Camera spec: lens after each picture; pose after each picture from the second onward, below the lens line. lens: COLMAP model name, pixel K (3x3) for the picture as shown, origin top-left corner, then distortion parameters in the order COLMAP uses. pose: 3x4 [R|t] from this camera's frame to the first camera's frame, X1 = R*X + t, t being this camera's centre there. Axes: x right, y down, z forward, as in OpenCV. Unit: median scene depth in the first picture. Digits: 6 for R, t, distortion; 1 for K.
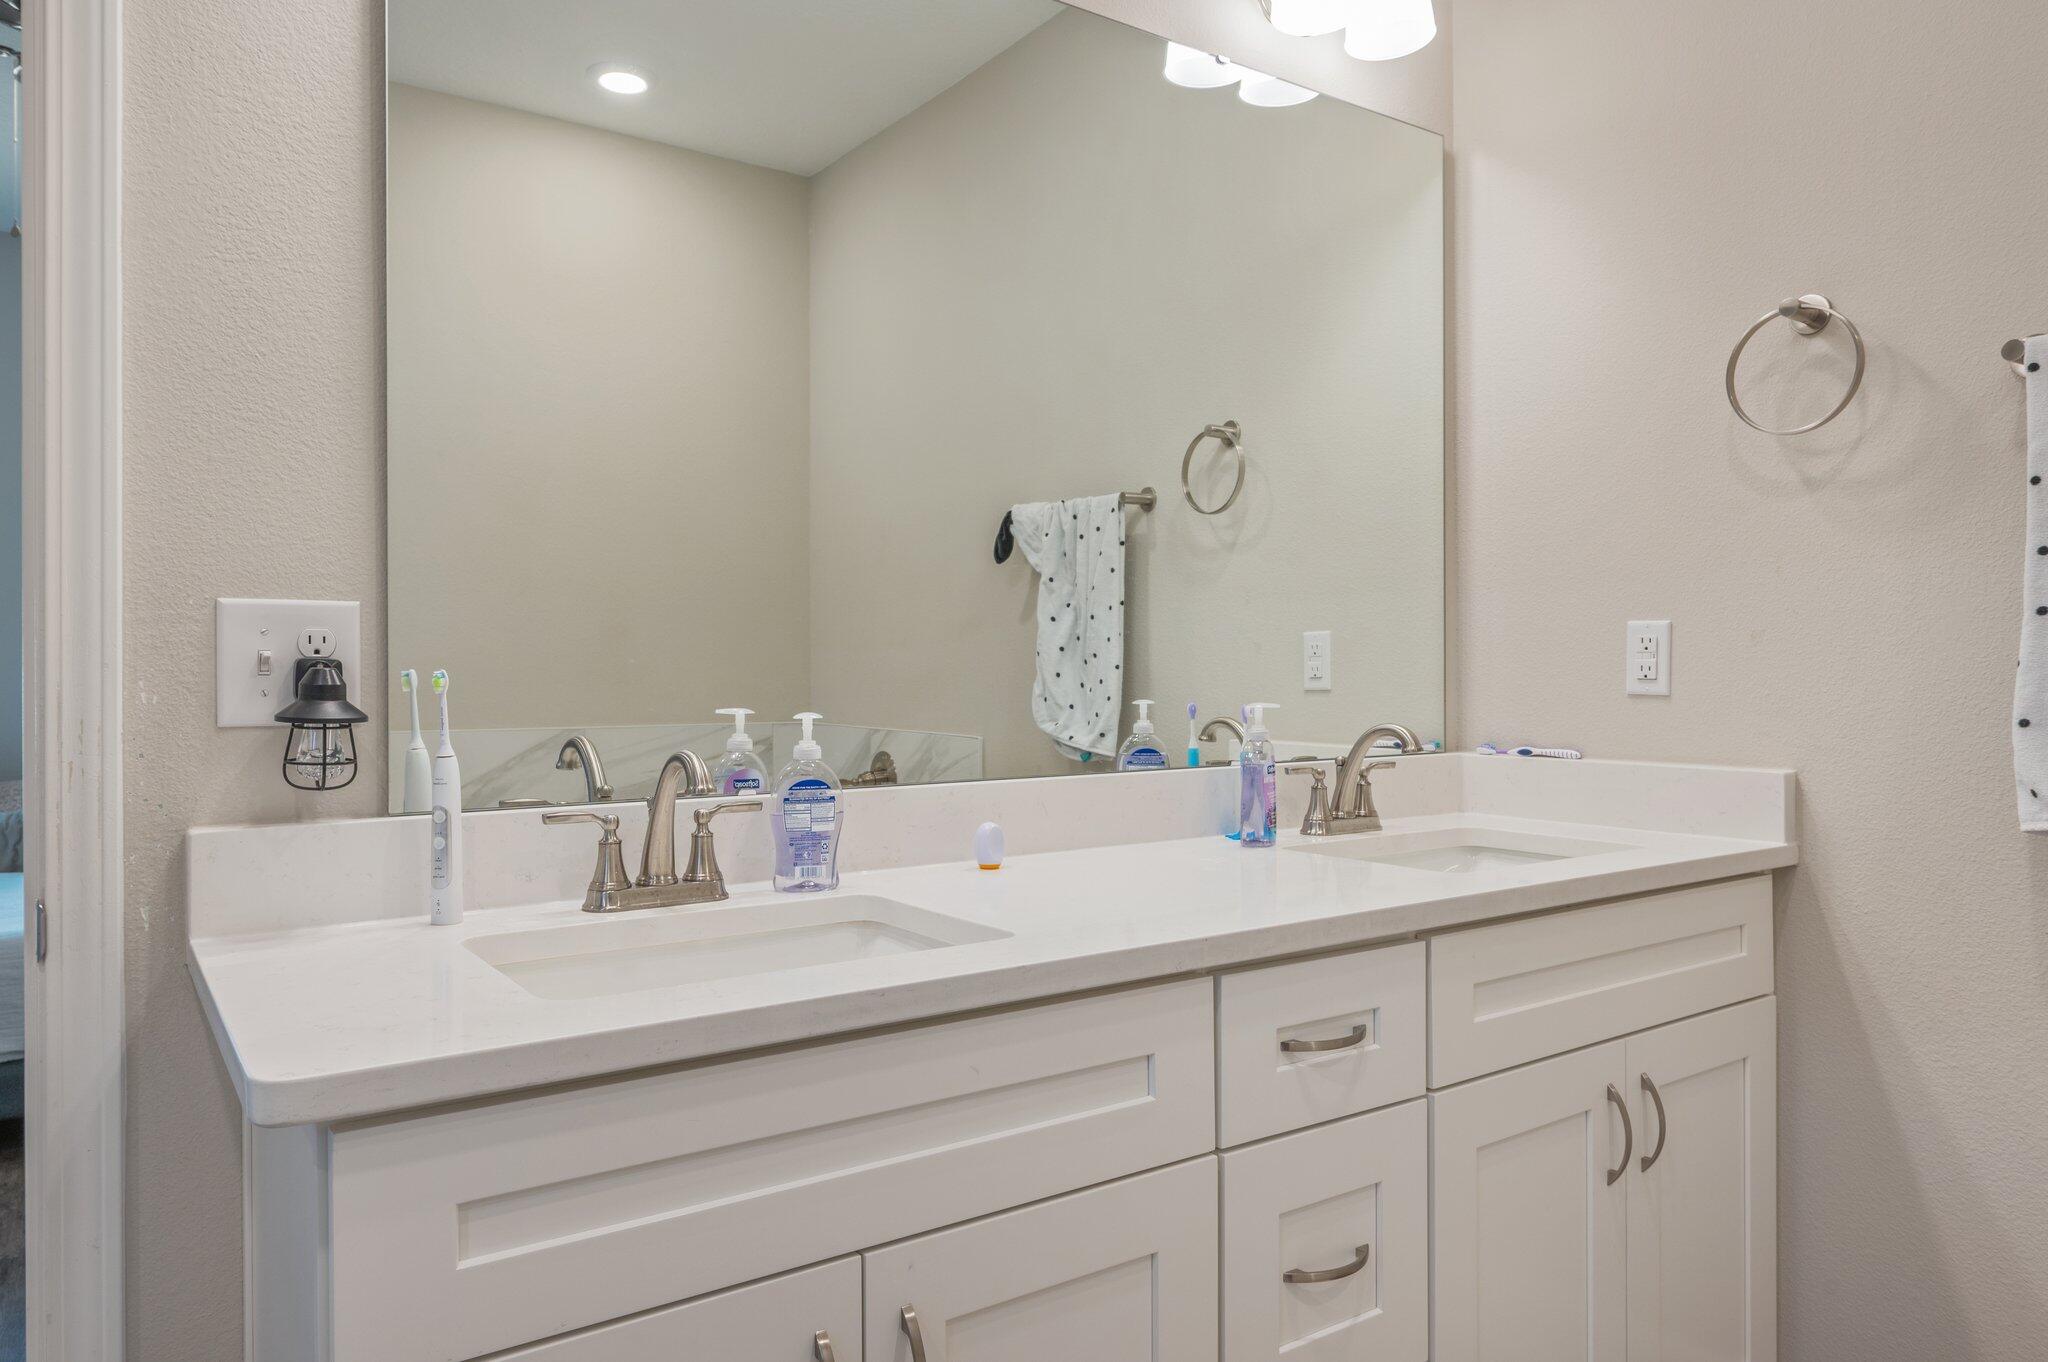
lens RADIAL K [[1340.5, 0, 1026.1], [0, 1340.5, 671.6], [0, 0, 1]] dist [-0.000857, 0.001660]
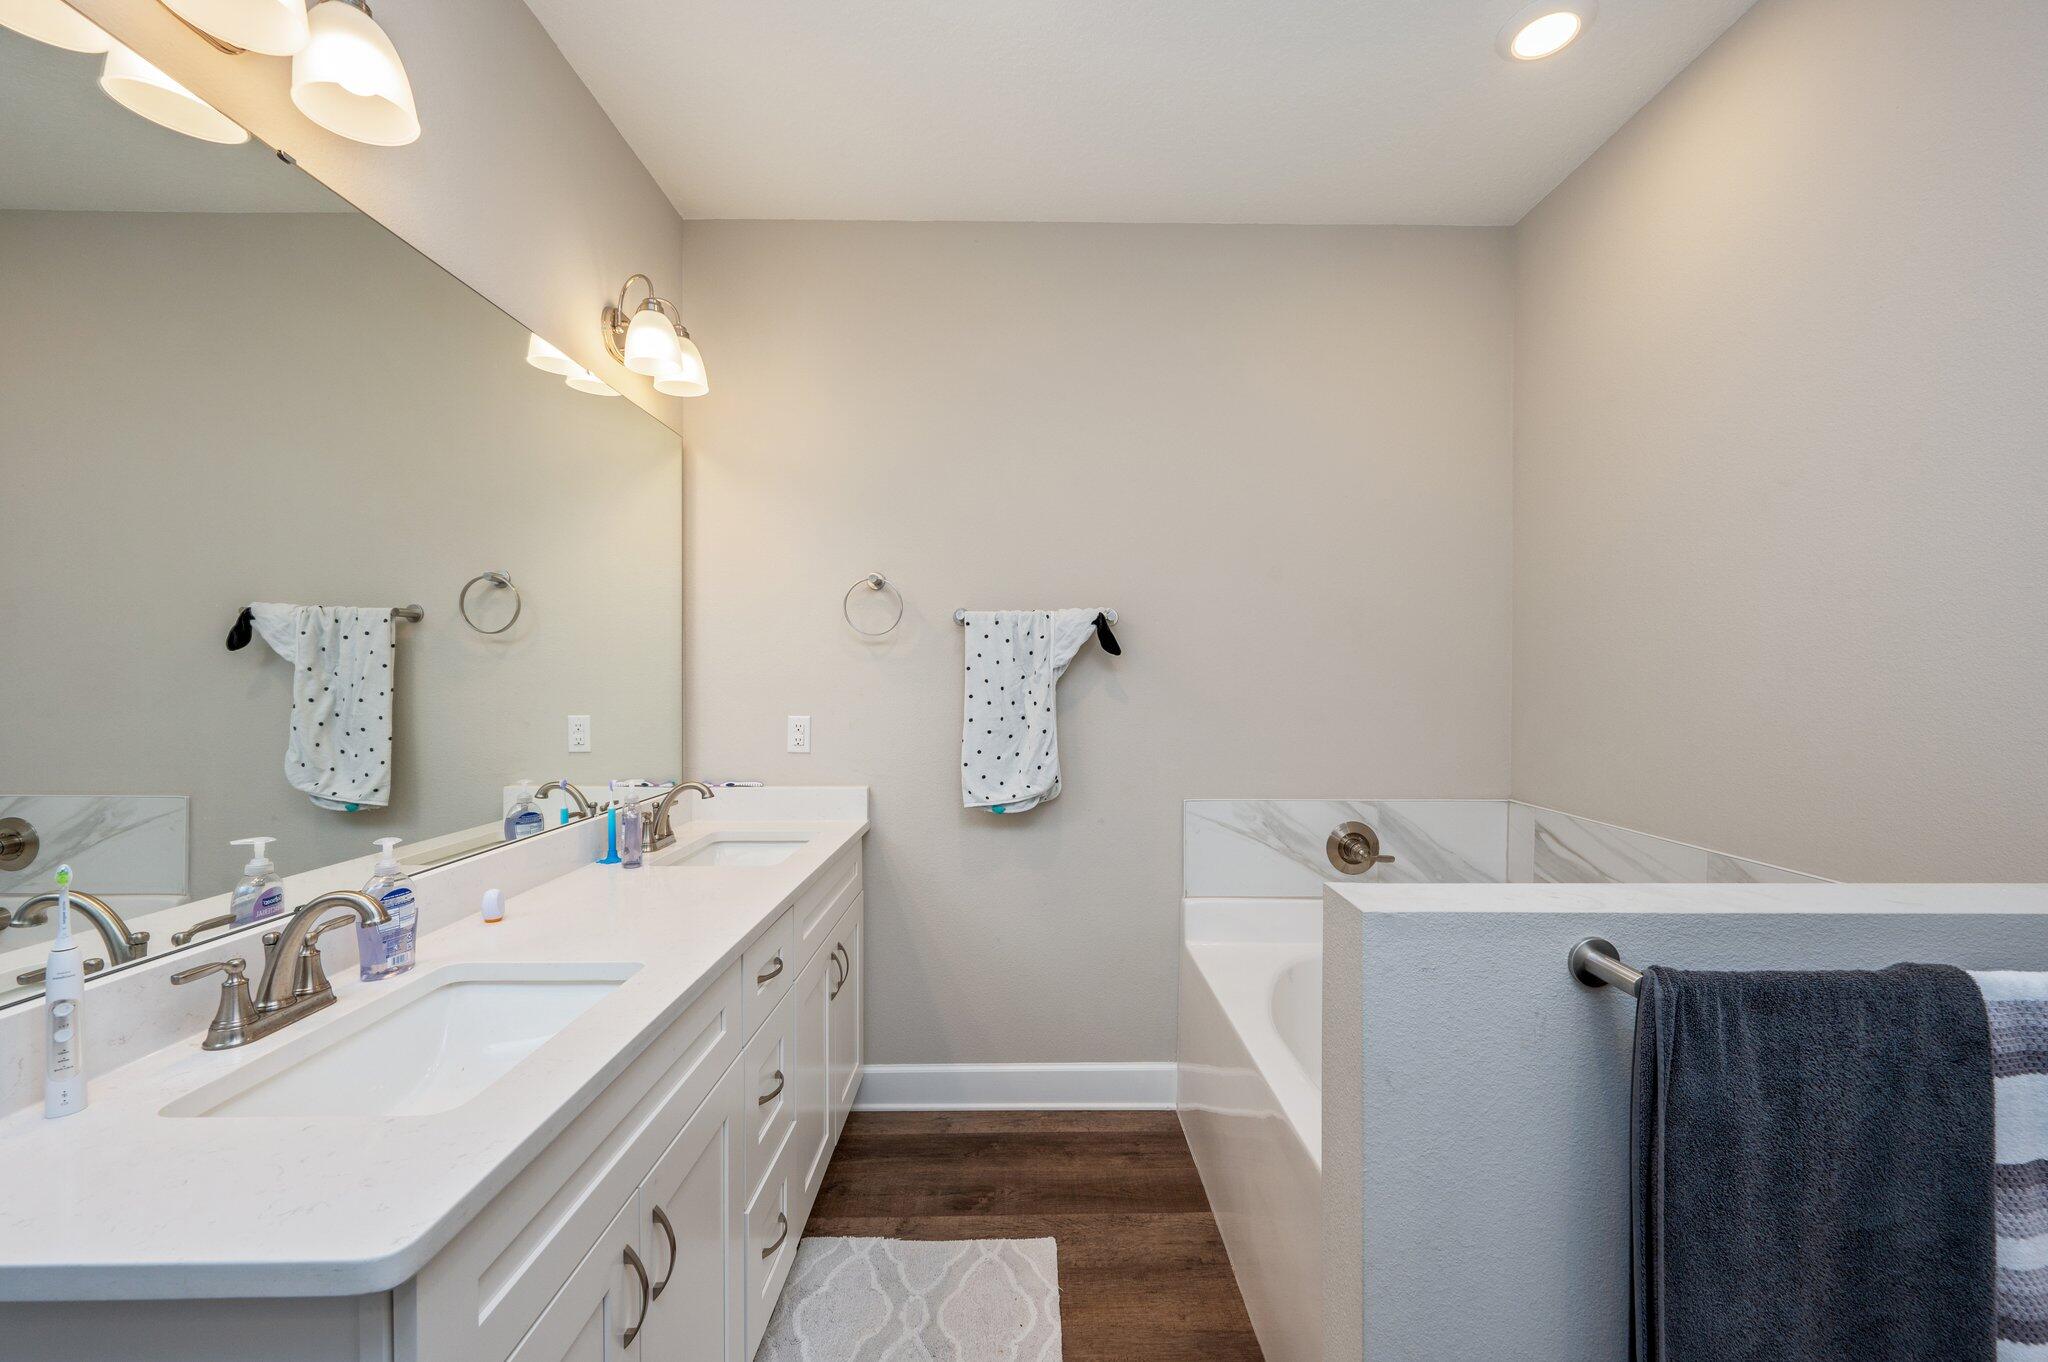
lens RADIAL K [[802.6, 0, 1033.1], [0, 802.6, 683.1], [0, 0, 1]] dist [0.001209, -0.000042]
pose [[0.563089, 0.000351, 0.826397, -0.370825], [-0.005231, 0.999981, 0.003140, -0.102816], [-0.826380, -0.006091, 0.563080, 0.032535]]
